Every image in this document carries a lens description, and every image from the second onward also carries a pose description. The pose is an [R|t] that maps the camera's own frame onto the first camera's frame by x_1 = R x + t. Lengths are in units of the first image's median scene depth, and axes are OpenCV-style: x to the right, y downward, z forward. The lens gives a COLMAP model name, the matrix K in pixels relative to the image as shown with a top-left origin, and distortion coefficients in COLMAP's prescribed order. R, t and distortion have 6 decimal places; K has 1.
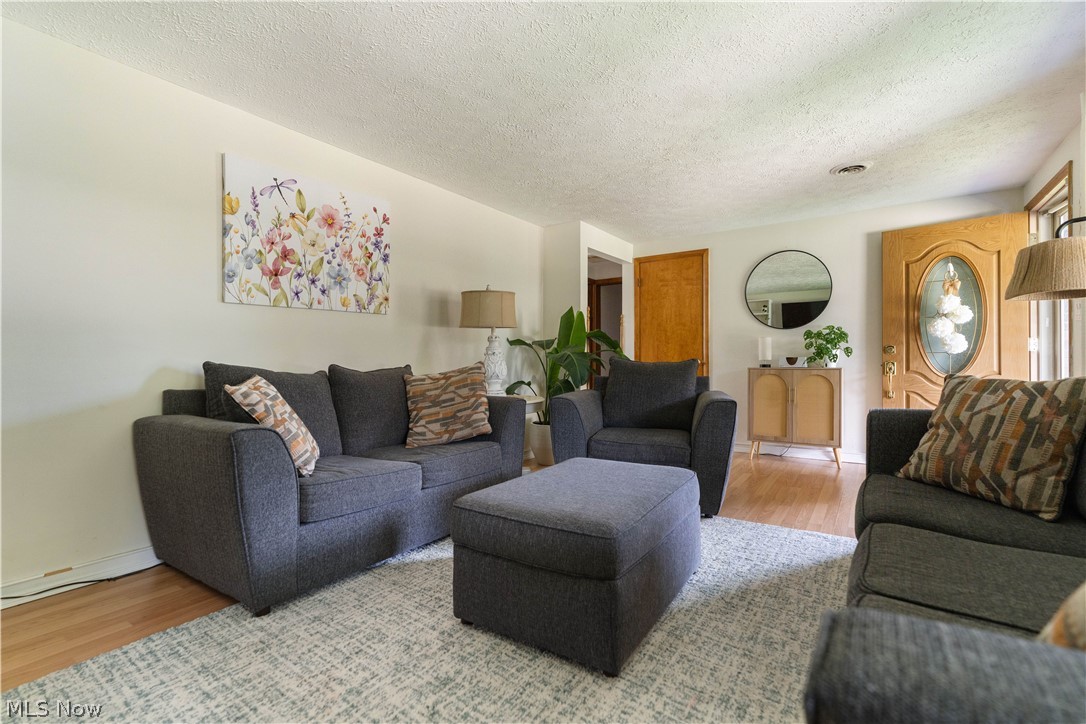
lens RADIAL K [[489.0, 0, 543.8], [0, 489.0, 356.6], [0, 0, 1]] dist [-0.005461, 0.000490]
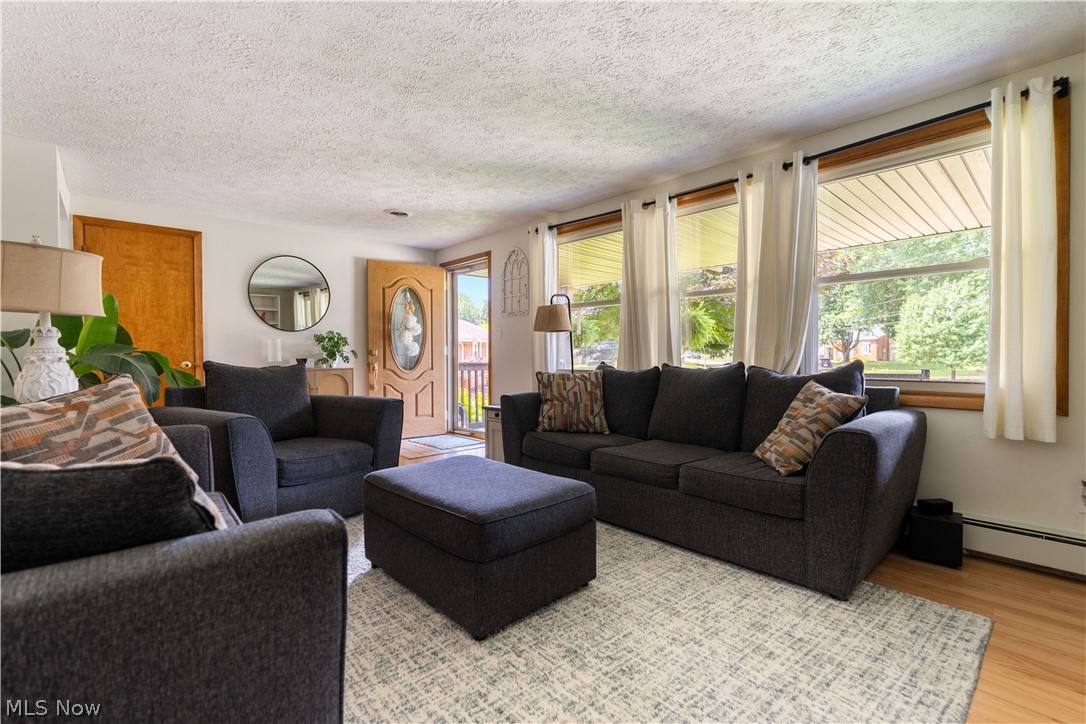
lens RADIAL K [[489.0, 0, 541.5], [0, 489.0, 362.9], [0, 0, 1]] dist [-0.005461, 0.000490]
pose [[0.233019, -0.016507, 0.972332, -0.641443], [-0.007564, 0.999795, 0.018786, -0.020862], [-0.972443, -0.011732, 0.232847, 0.386974]]
